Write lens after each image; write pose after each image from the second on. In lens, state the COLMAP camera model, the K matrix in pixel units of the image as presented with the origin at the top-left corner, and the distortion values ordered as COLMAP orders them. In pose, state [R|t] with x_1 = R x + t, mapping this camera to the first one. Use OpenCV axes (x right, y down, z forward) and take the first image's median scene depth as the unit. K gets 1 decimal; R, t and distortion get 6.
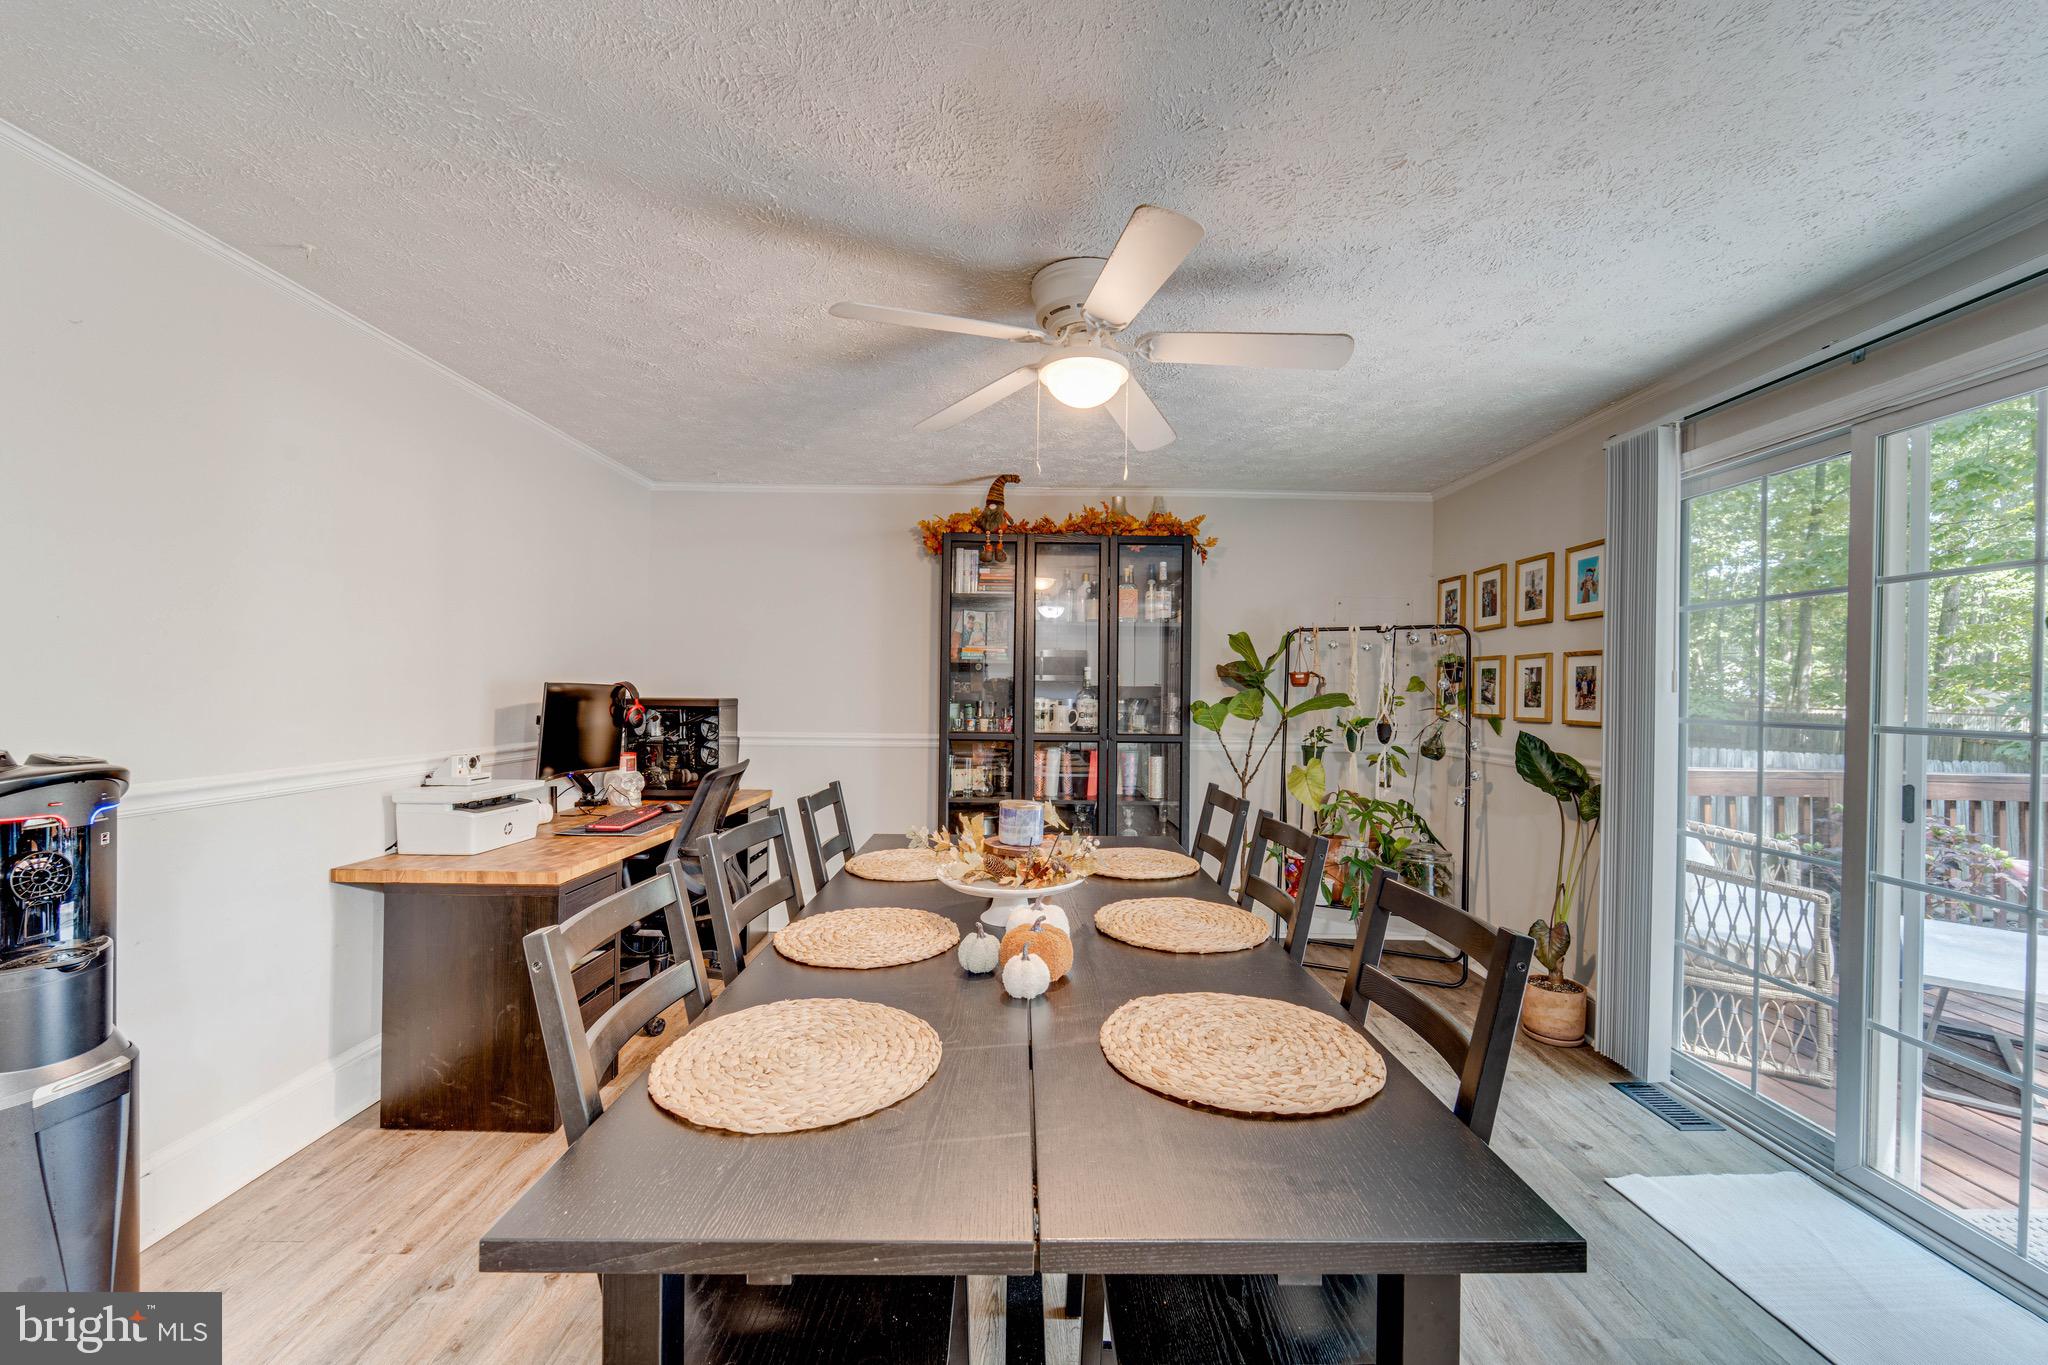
lens RADIAL K [[814.1, 0, 1028.1], [0, 814.1, 688.1], [0, 0, 1]] dist [0.003636, -0.002334]
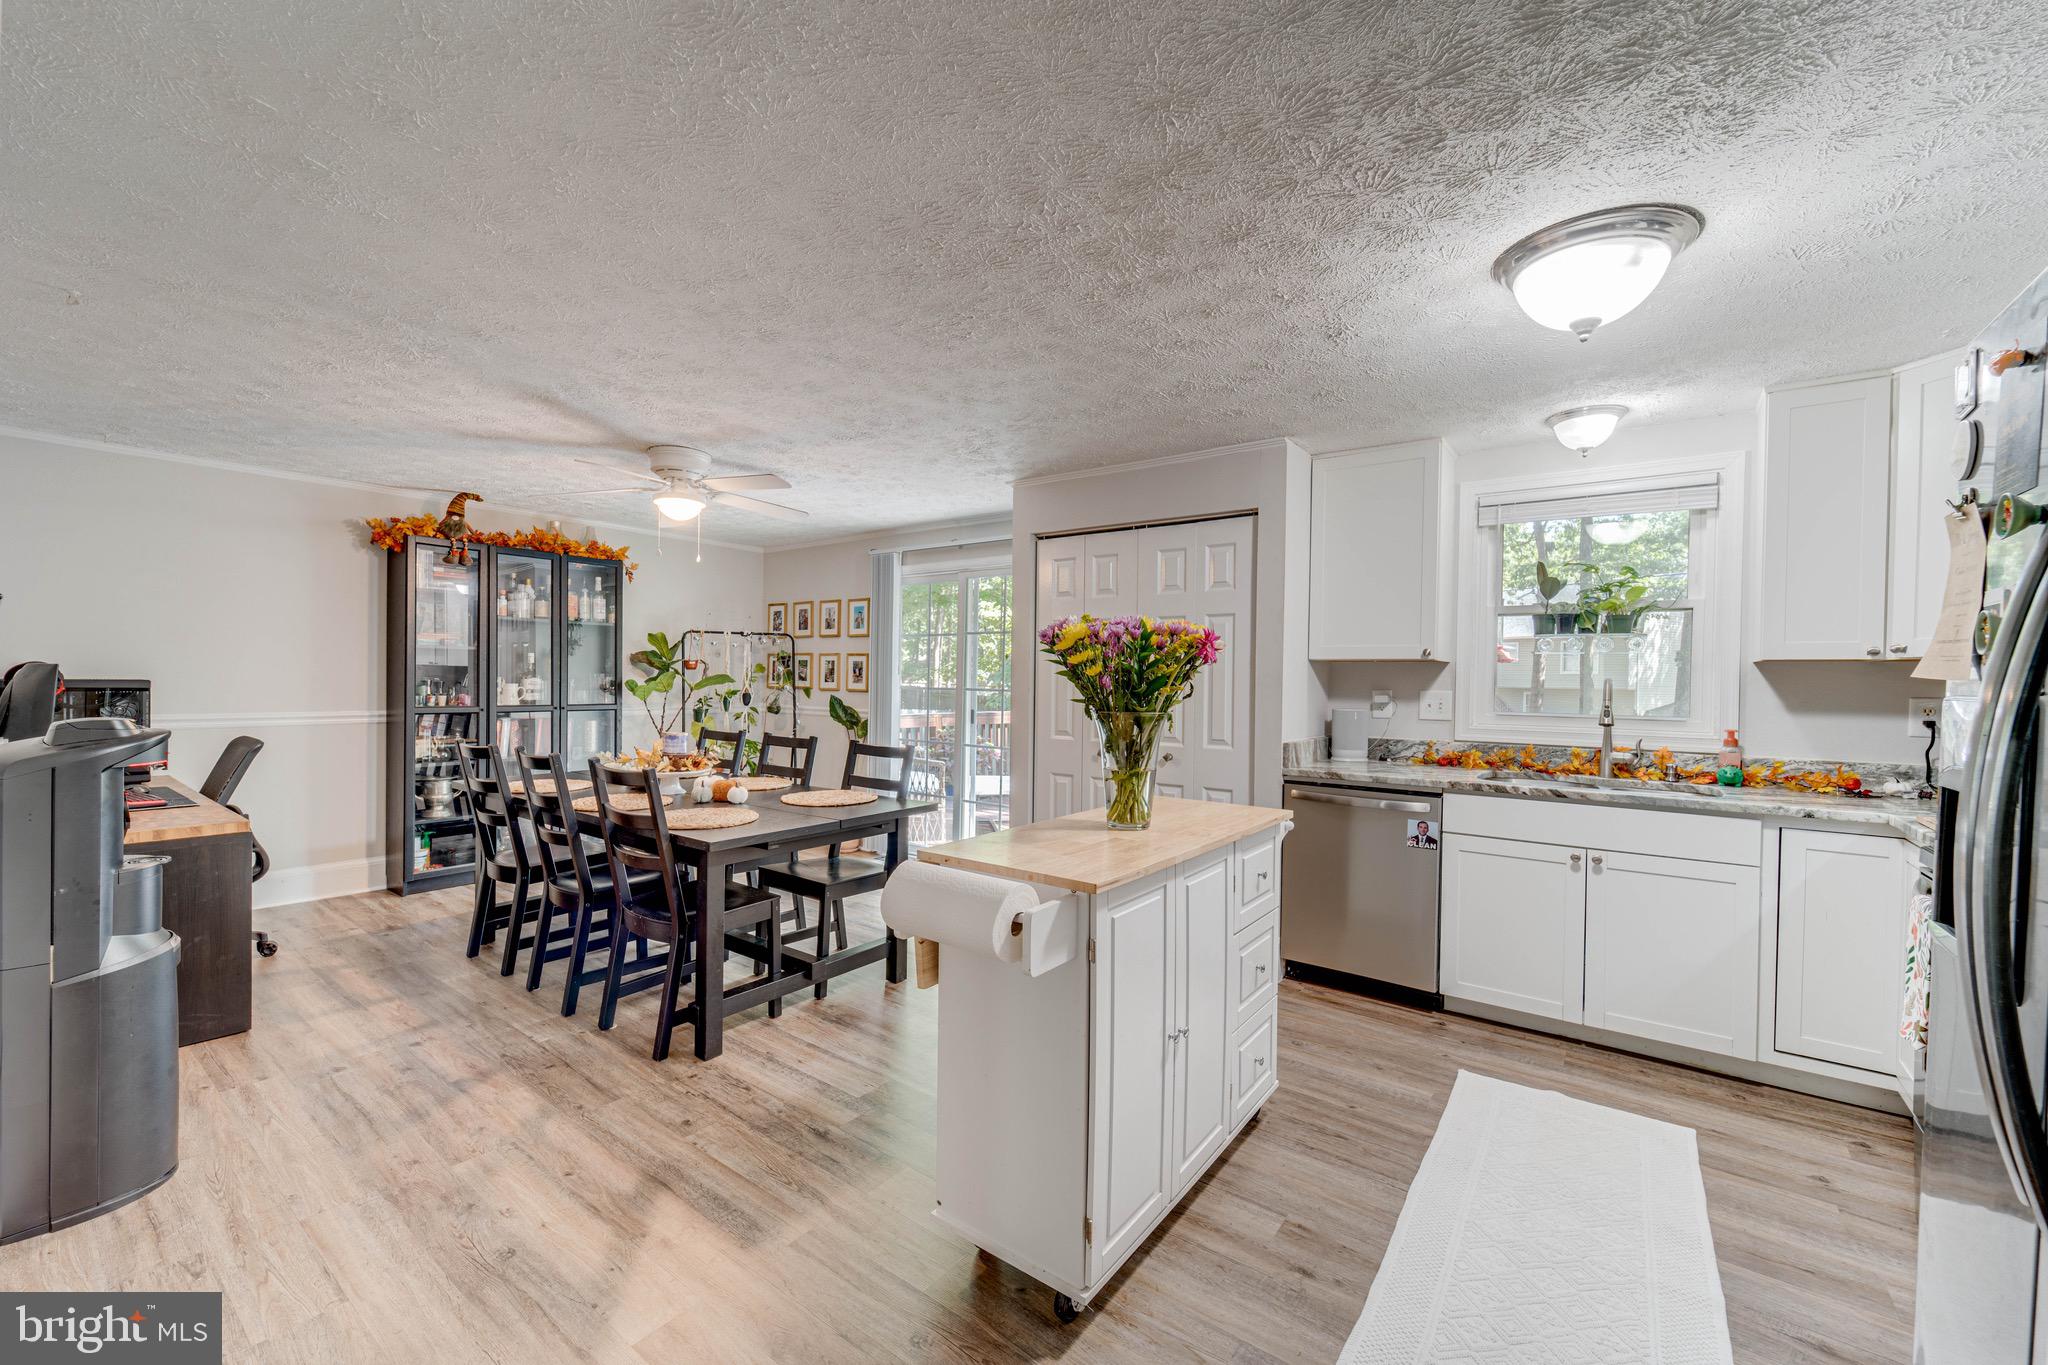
lens RADIAL K [[814.1, 0, 1025.6], [0, 814.1, 687.9], [0, 0, 1]] dist [0.003636, -0.002334]
pose [[0.603995, -0.012497, 0.796890, -0.516257], [-0.009865, 0.999683, 0.023154, -0.009683], [-0.796927, -0.021846, 0.603680, -0.411931]]
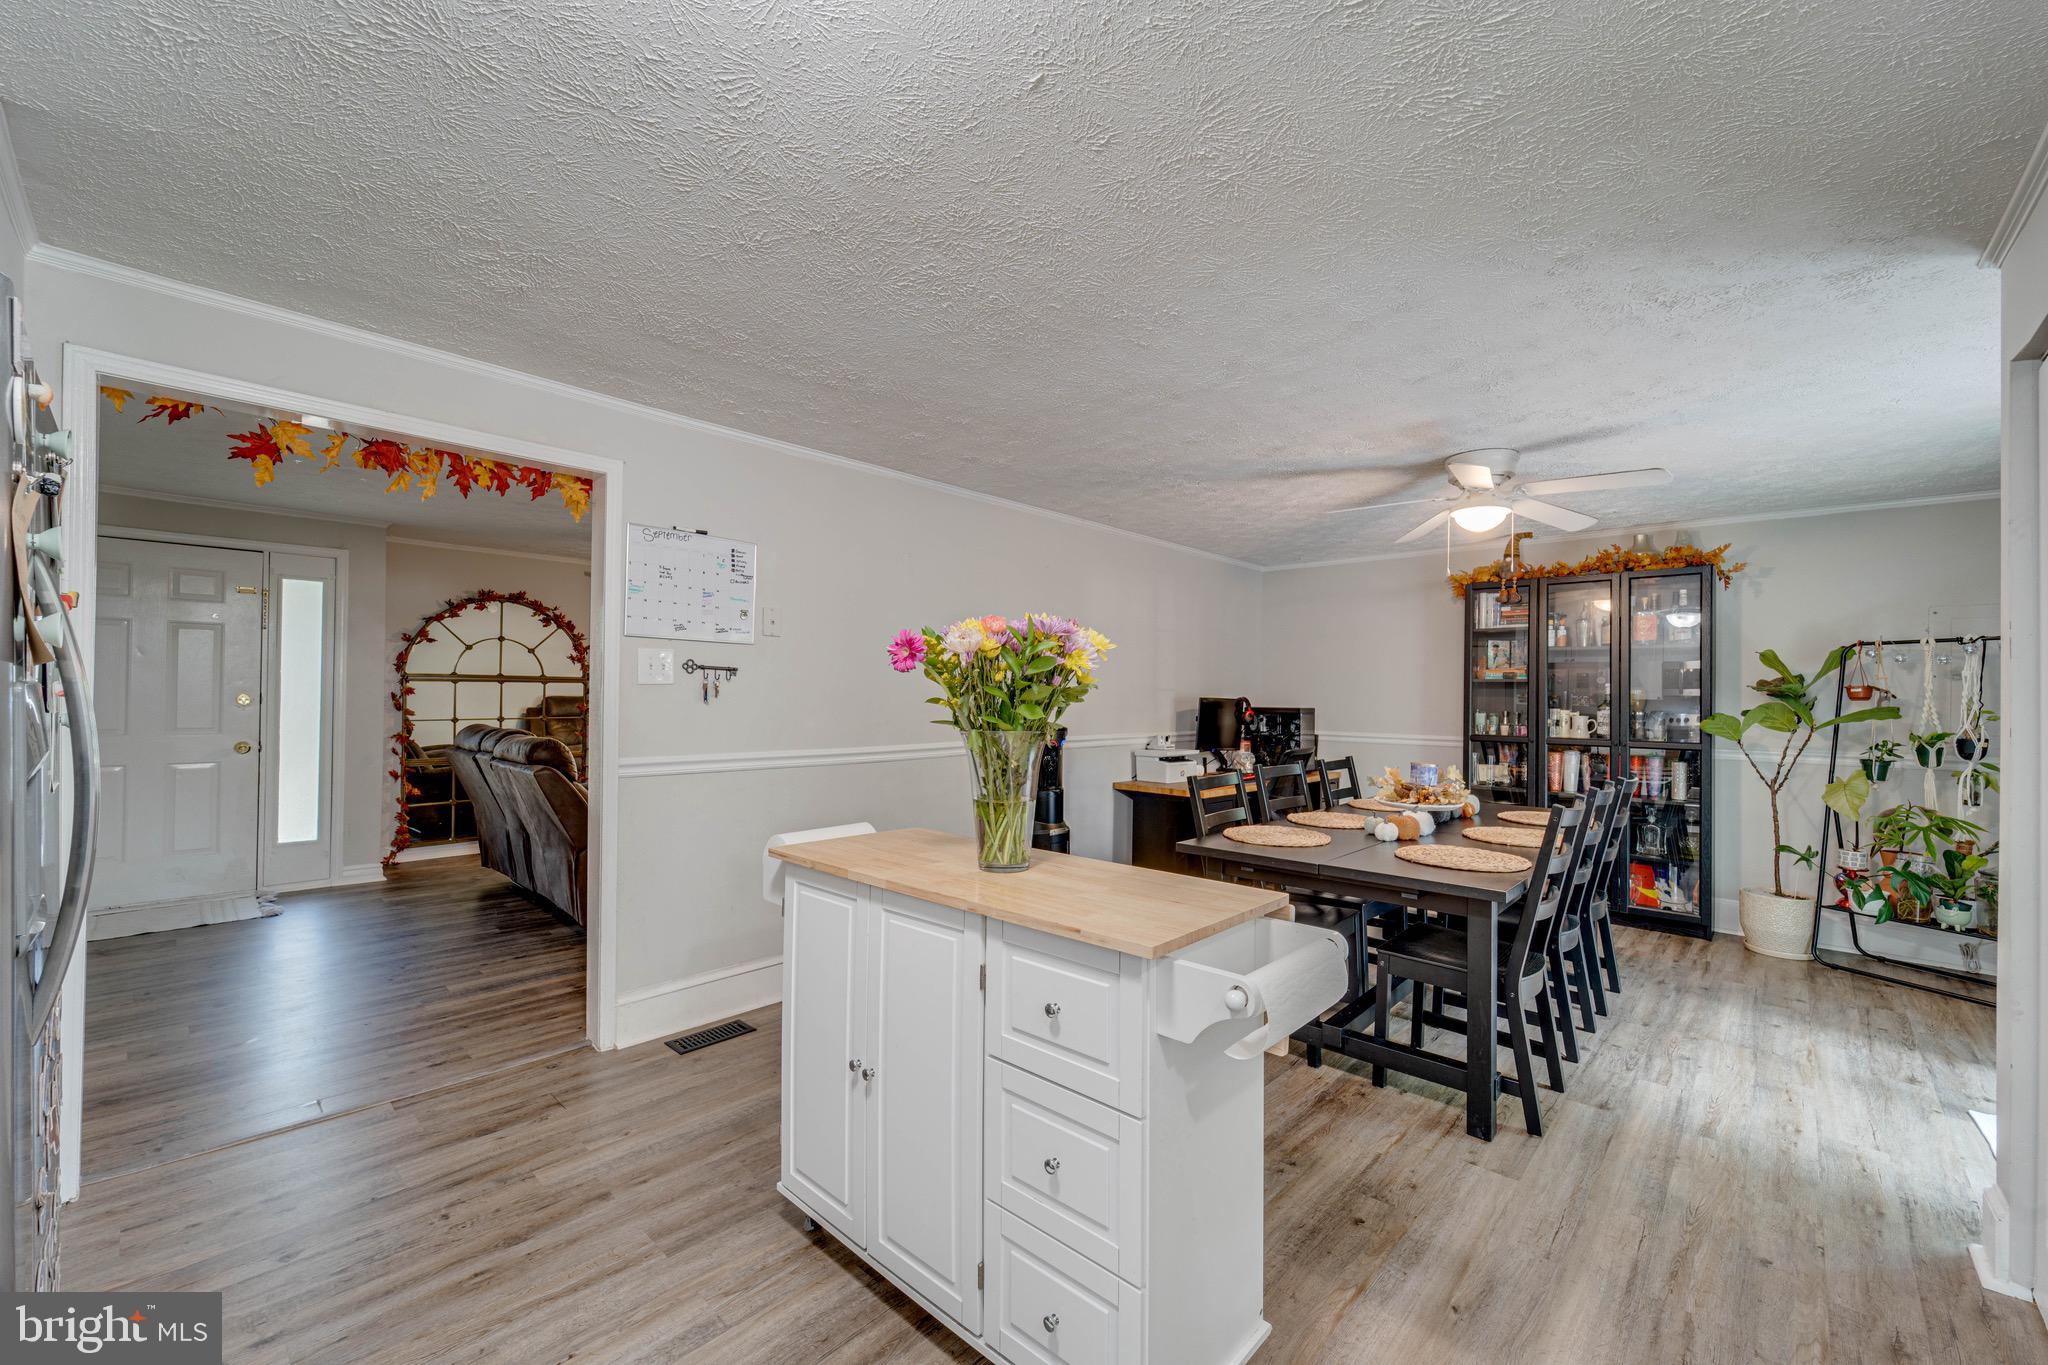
lens RADIAL K [[814.1, 0, 1026.2], [0, 814.1, 691.7], [0, 0, 1]] dist [0.003636, -0.002334]
pose [[0.729008, -0.006064, -0.684478, 0.290454], [-0.003086, 0.999921, -0.012146, 0.003045], [0.684498, 0.010967, 0.728932, -0.465015]]
